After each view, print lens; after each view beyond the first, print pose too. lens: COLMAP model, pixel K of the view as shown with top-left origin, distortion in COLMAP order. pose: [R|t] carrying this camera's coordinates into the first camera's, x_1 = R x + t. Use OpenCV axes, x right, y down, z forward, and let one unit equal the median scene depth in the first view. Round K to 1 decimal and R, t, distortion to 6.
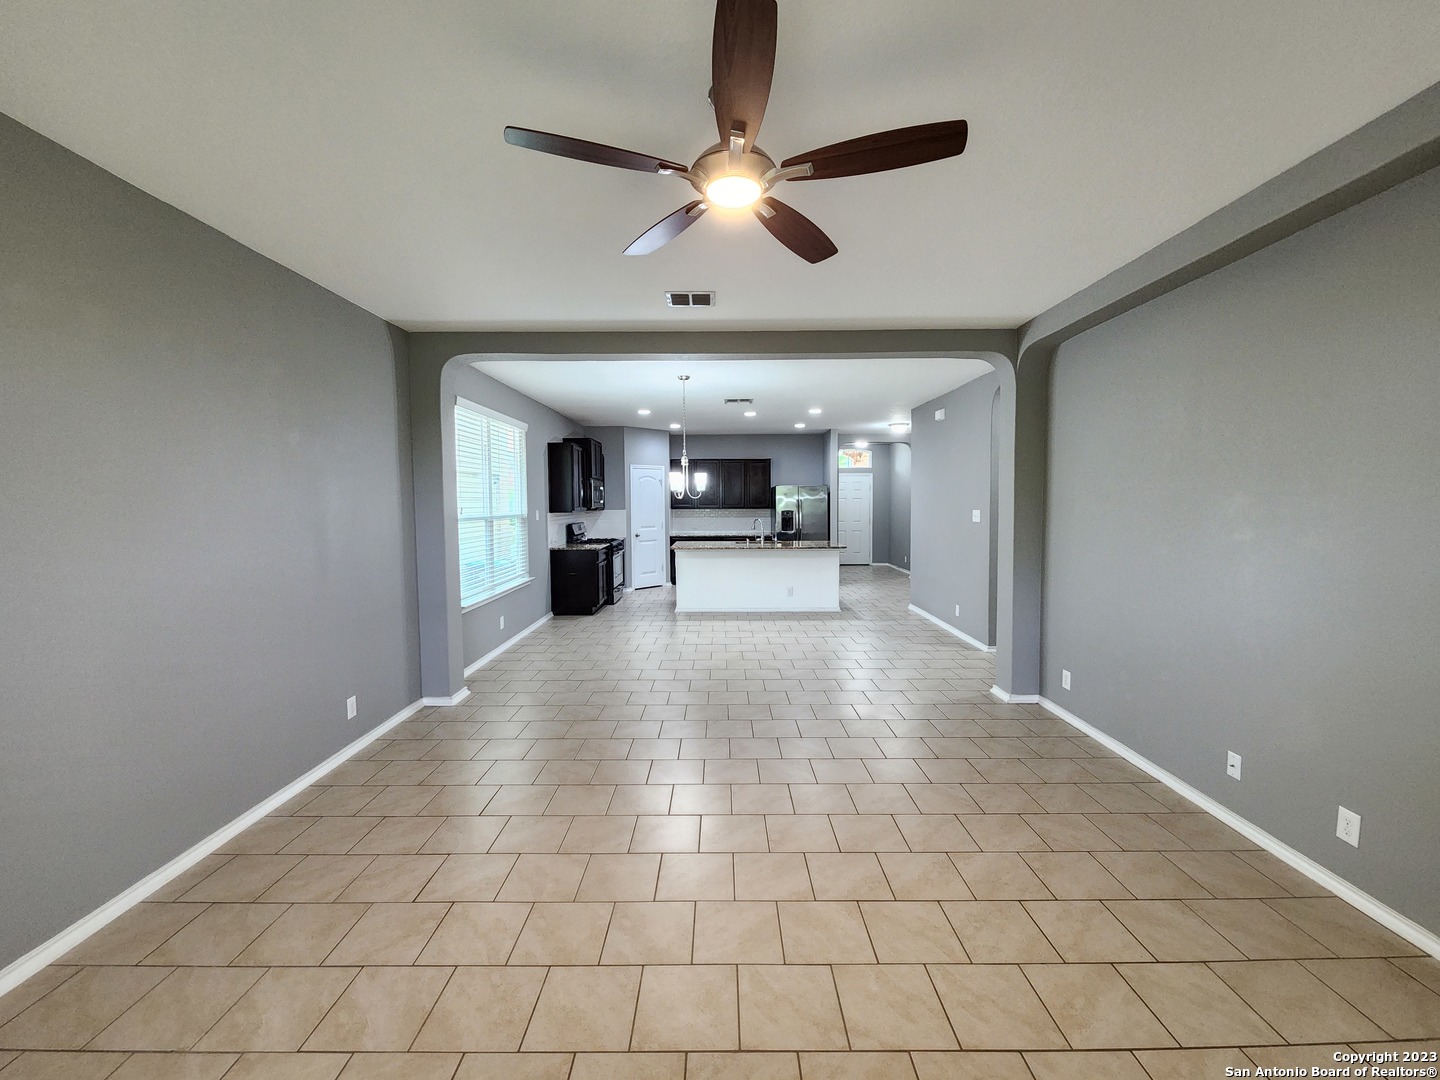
lens RADIAL K [[586.9, 0, 721.7], [0, 586.9, 541.9], [0, 0, 1]] dist [-0.002167, 0.000306]
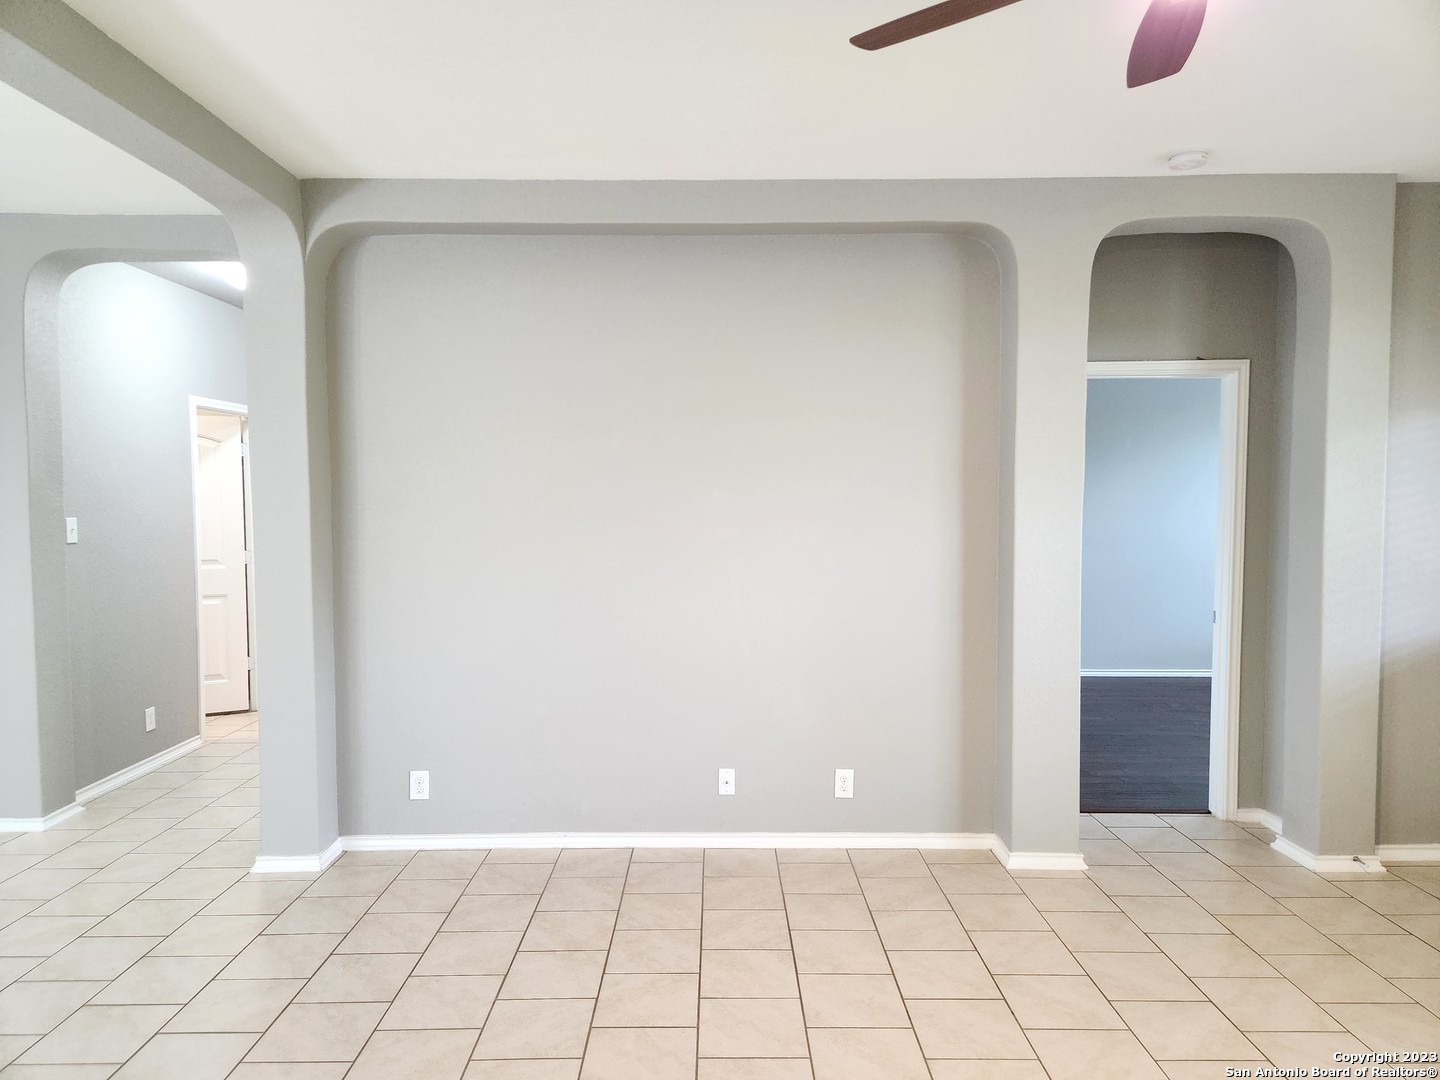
lens RADIAL K [[955.8, 0, 716.5], [0, 955.8, 553.1], [0, 0, 1]] dist [0.068218, -0.045213]
pose [[-0.000611, -0.054247, 0.998527, -0.635135], [0.071926, 0.995939, 0.054151, -0.064678], [-0.997410, 0.071854, 0.003294, 0.992110]]
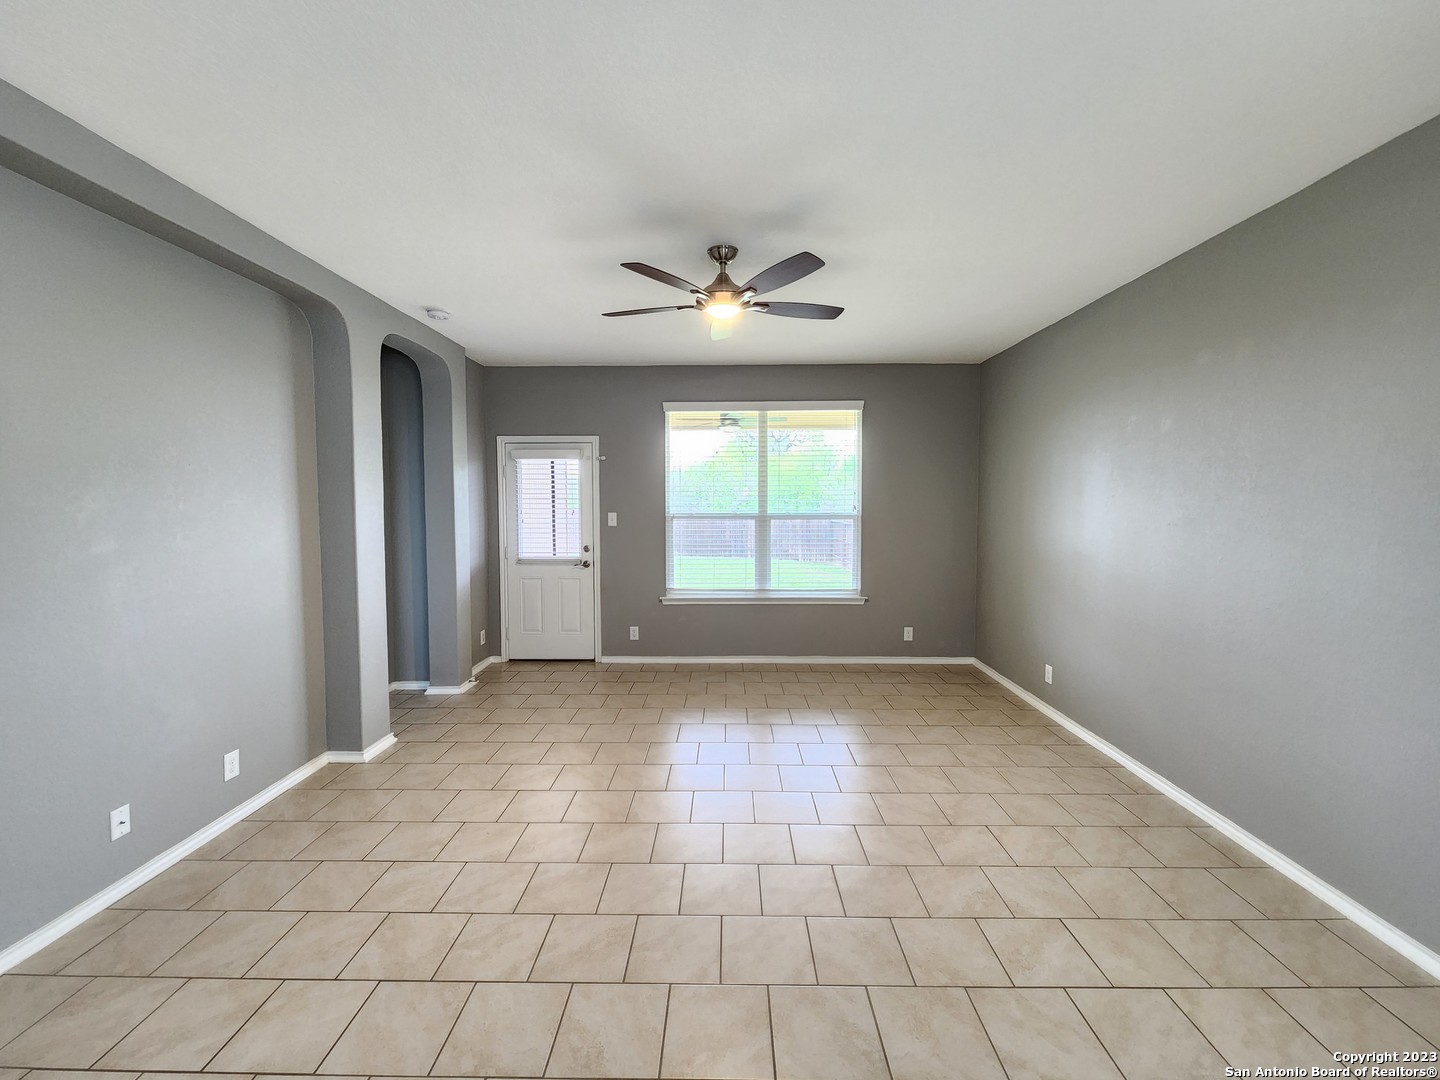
lens RADIAL K [[586.9, 0, 720.4], [0, 586.9, 534.0], [0, 0, 1]] dist [-0.002167, 0.000306]
pose [[-0.999903, 0.005499, 0.012833, 0.008574], [0.007080, 0.991927, 0.126610, -0.124839], [-0.012034, 0.126688, -0.991870, 1.775936]]
